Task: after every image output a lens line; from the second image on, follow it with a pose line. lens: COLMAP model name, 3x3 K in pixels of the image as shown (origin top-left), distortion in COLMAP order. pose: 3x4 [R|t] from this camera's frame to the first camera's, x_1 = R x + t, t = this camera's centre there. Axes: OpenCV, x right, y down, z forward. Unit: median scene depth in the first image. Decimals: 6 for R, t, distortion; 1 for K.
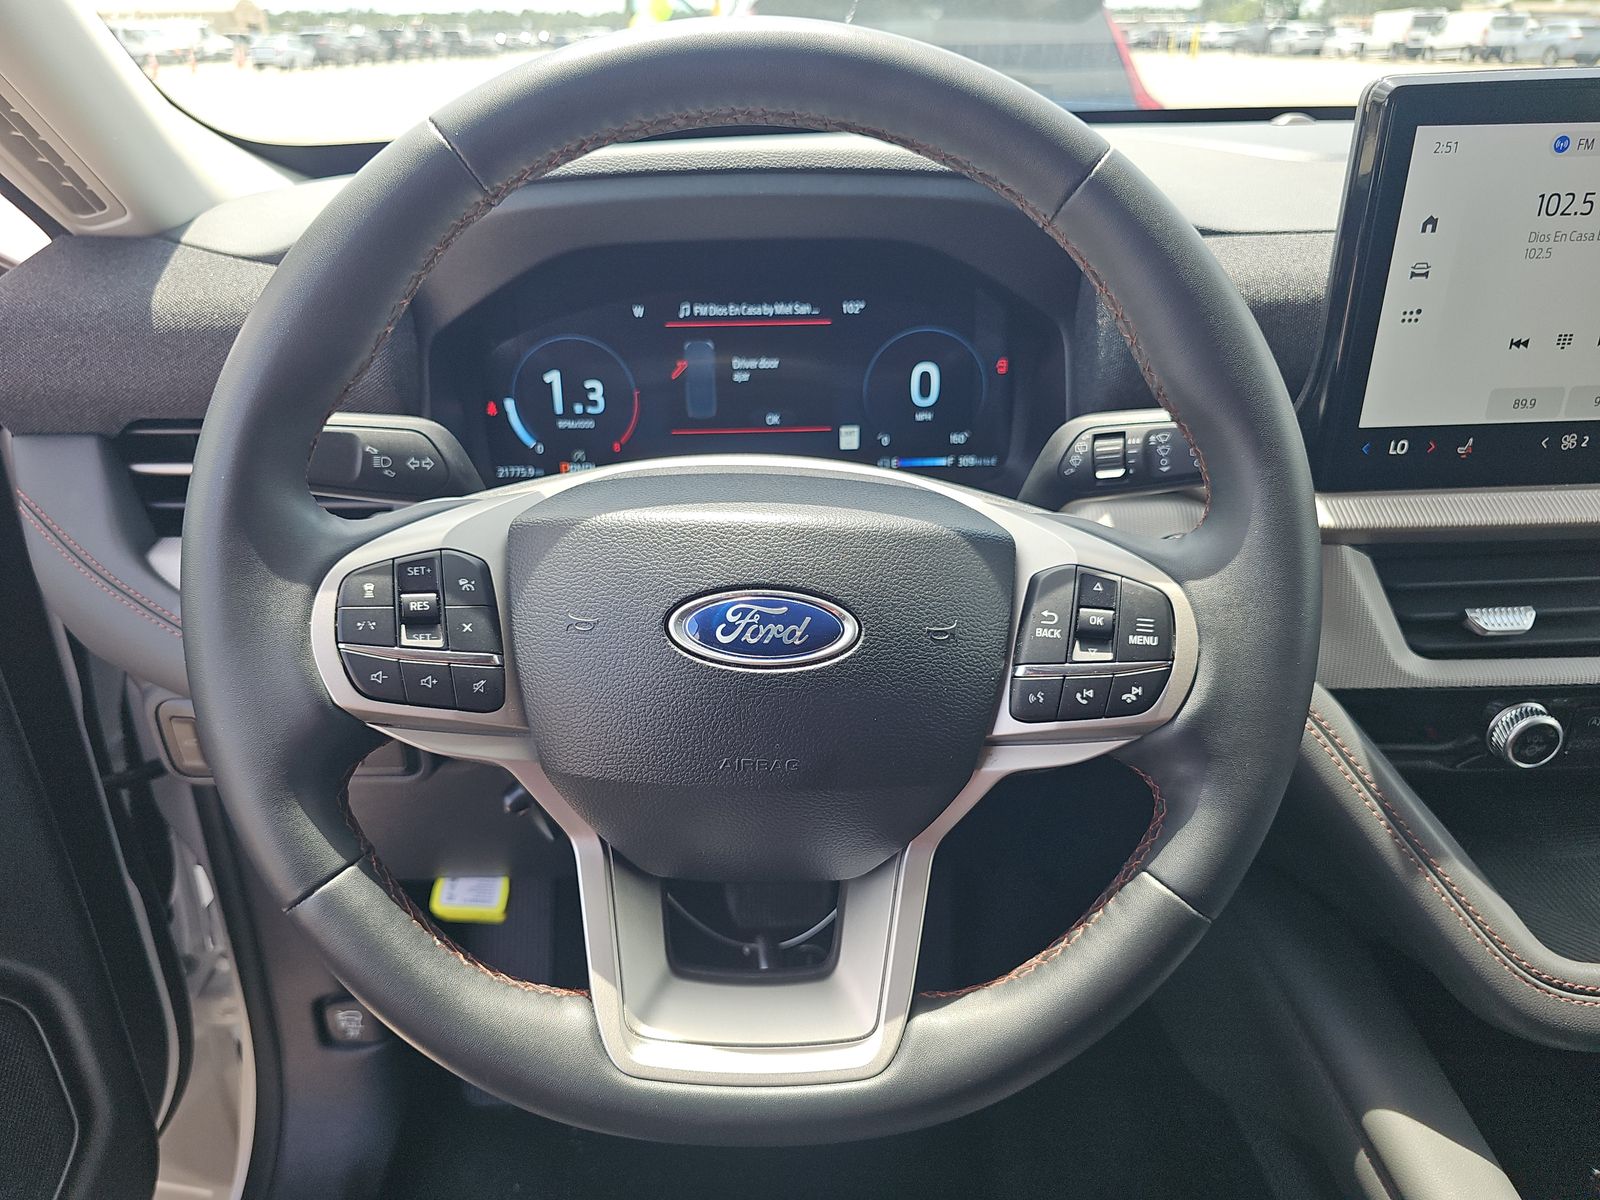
lens RADIAL K [[1050.6, 0, 798.3], [0, 1050.6, 592.6], [0, 0, 1]] dist [-0.001763, 0.001251]
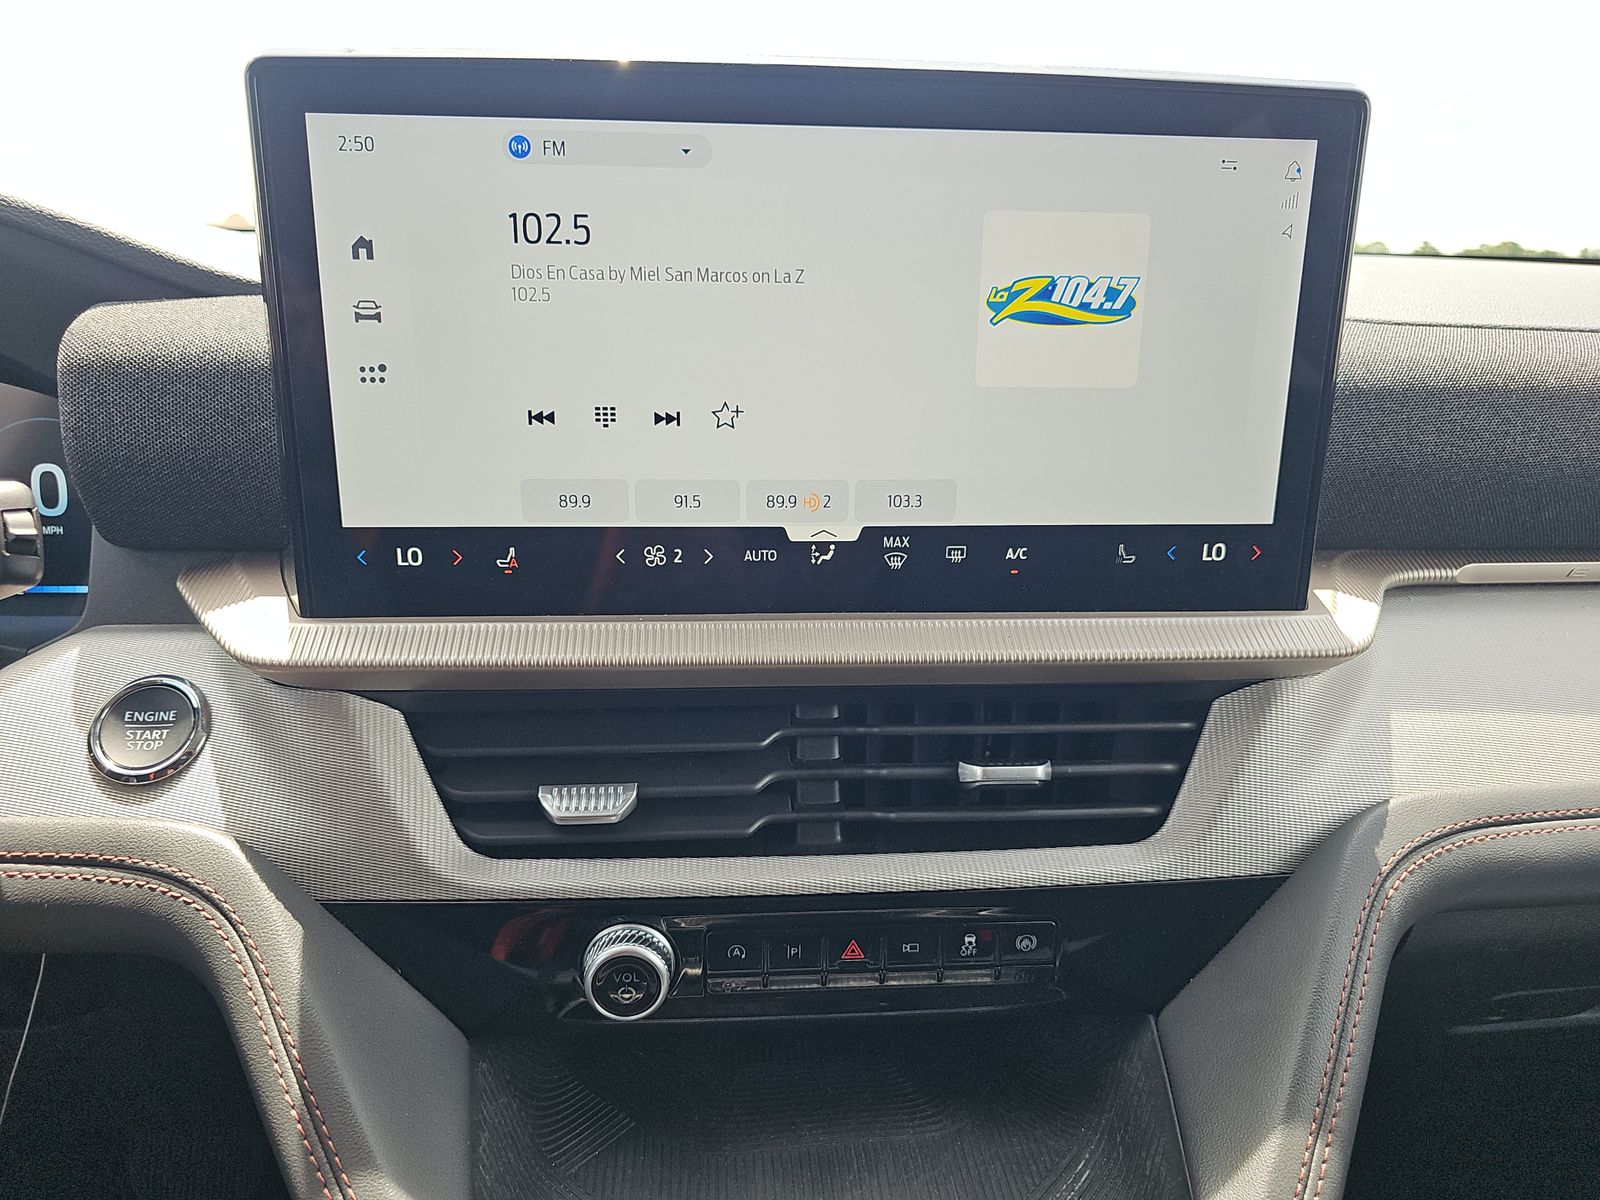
lens RADIAL K [[1050.6, 0, 802.9], [0, 1050.6, 604.4], [0, 0, 1]] dist [-0.001763, 0.001251]
pose [[0.999079, 0.024585, 0.035177, 0.846101], [-0.019048, 0.988519, -0.149892, -0.003134], [-0.038458, 0.149084, 0.988076, 0.291805]]
